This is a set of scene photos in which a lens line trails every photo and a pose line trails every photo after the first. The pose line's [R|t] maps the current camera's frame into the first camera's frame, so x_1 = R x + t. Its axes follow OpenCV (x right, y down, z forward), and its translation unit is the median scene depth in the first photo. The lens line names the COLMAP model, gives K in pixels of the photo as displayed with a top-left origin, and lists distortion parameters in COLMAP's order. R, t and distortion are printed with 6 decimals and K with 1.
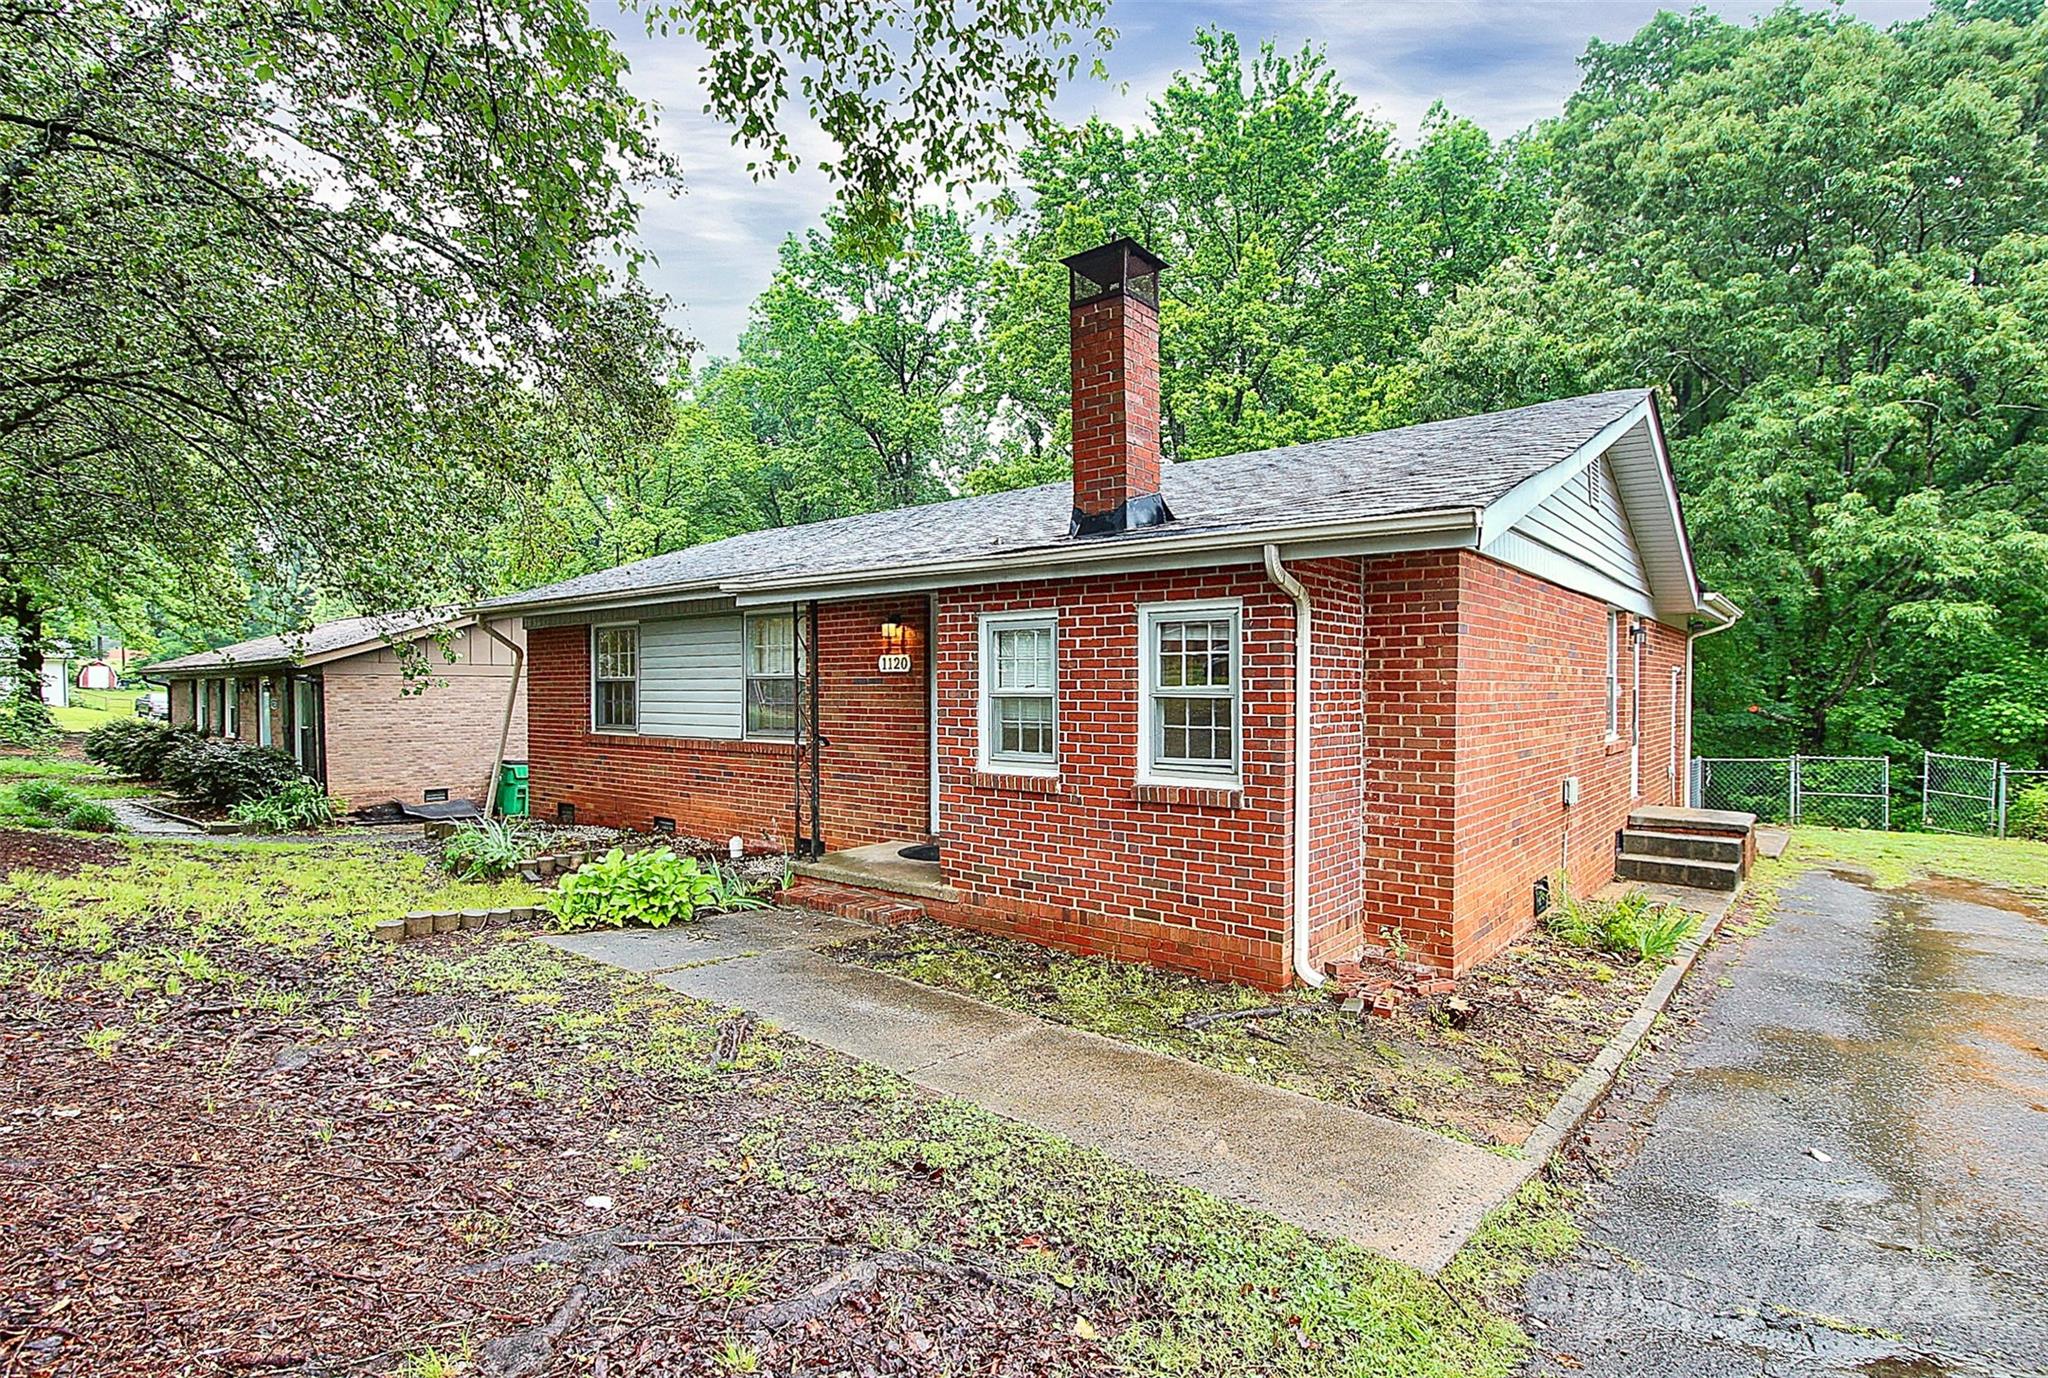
lens RADIAL K [[1010.3, 0, 1026.0], [0, 1010.3, 693.0], [0, 0, 1]] dist [-0.015688, -0.000096]
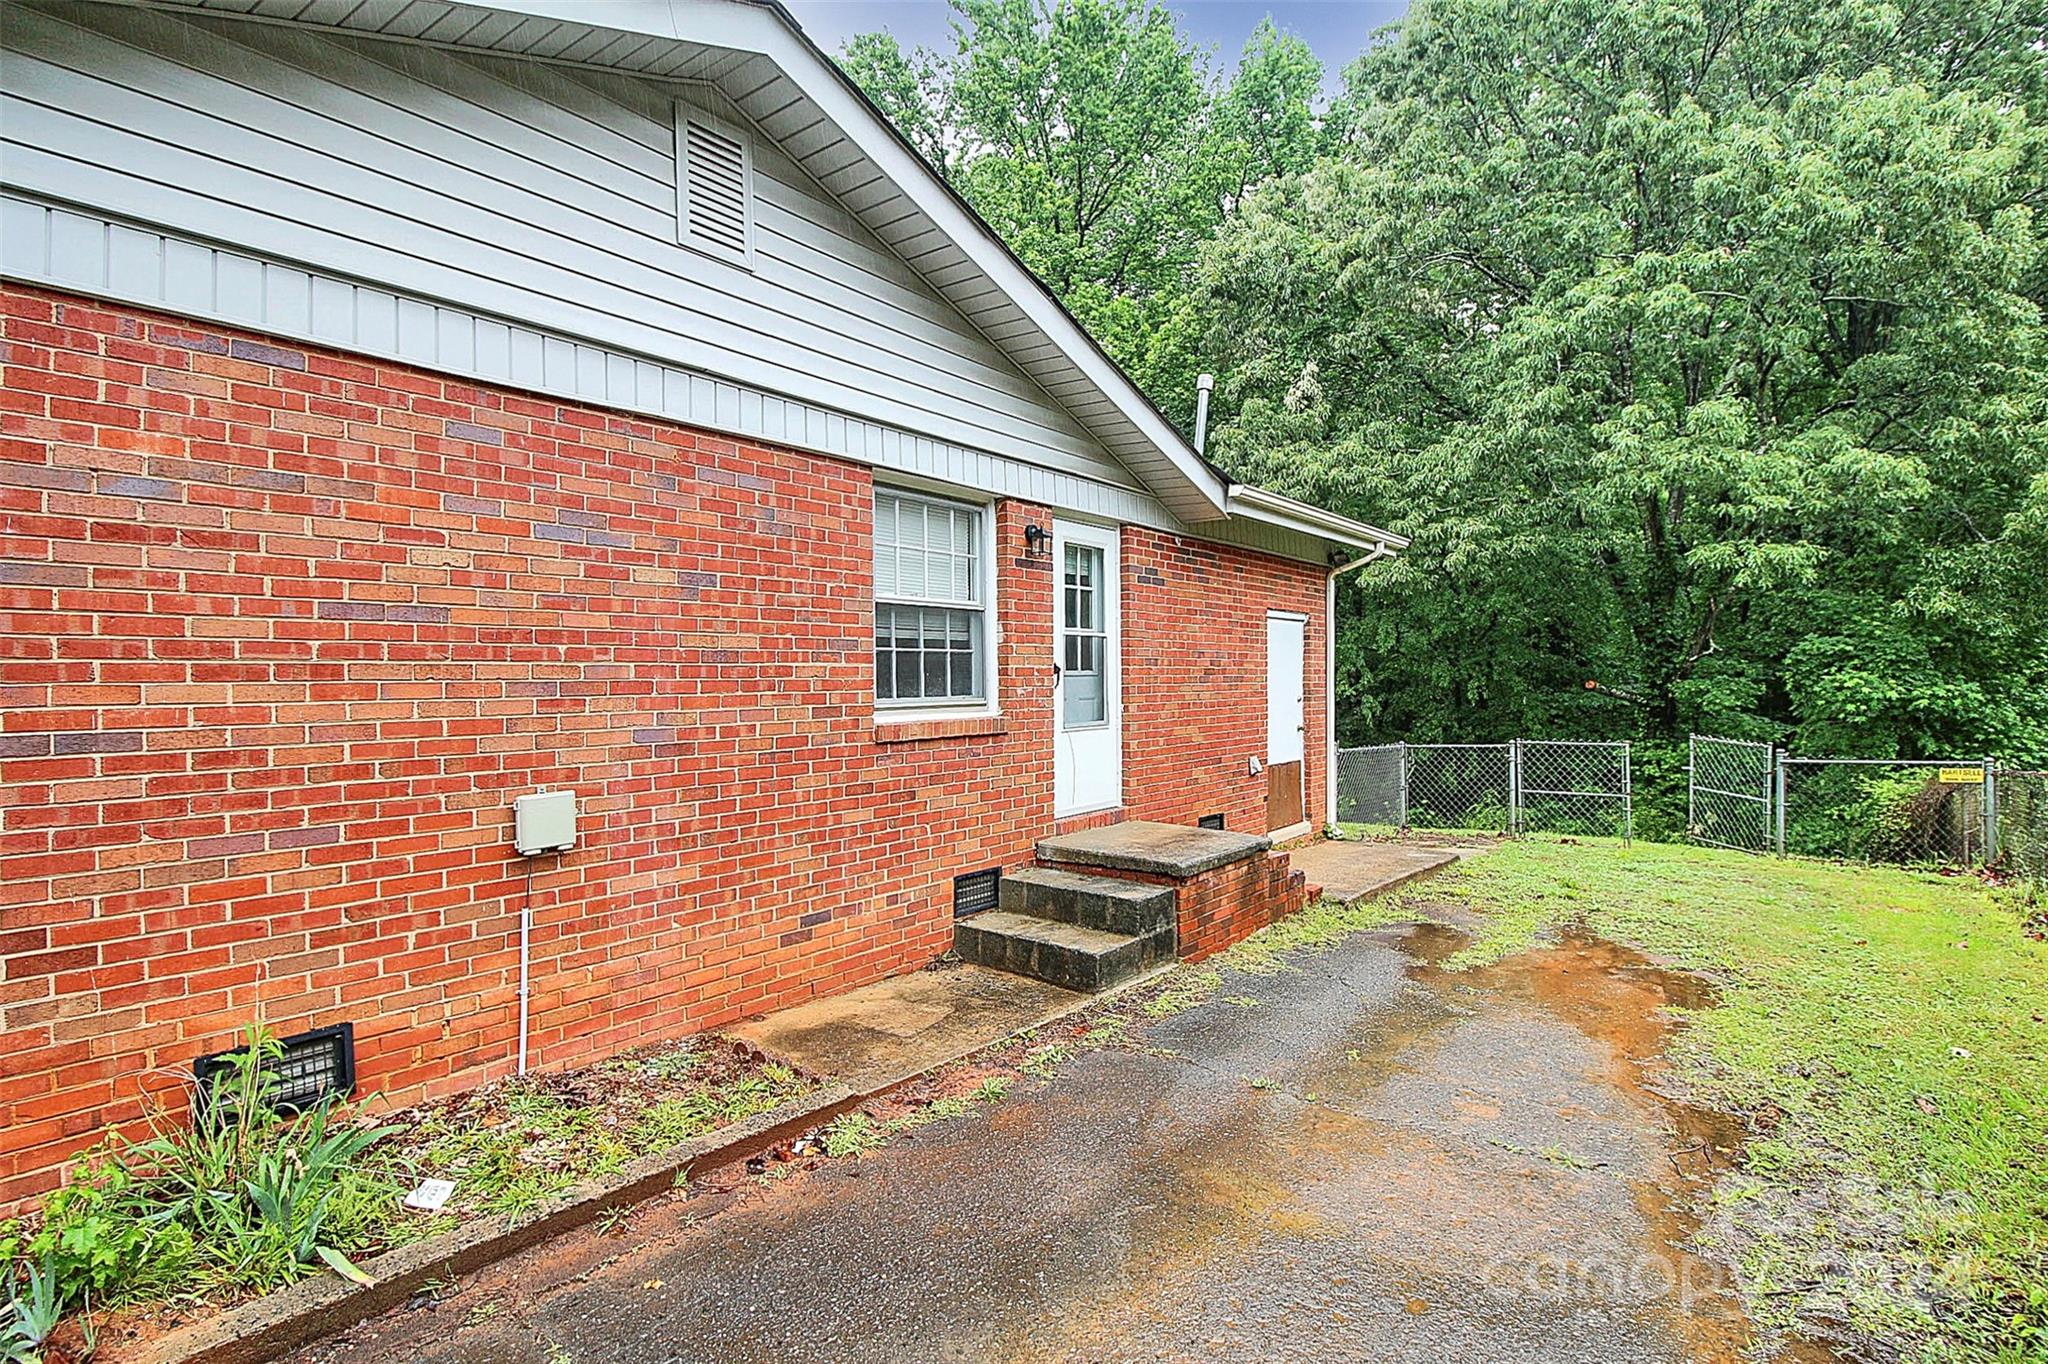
lens RADIAL K [[985.0, 0, 1017.2], [0, 985.0, 657.6], [0, 0, 1]] dist [0.003390, -0.006622]
pose [[0.999935, -0.005578, 0.009923, 0.330500], [0.005811, 0.999703, -0.023647, 0.014192], [-0.009789, 0.023703, 0.999671, 0.232469]]
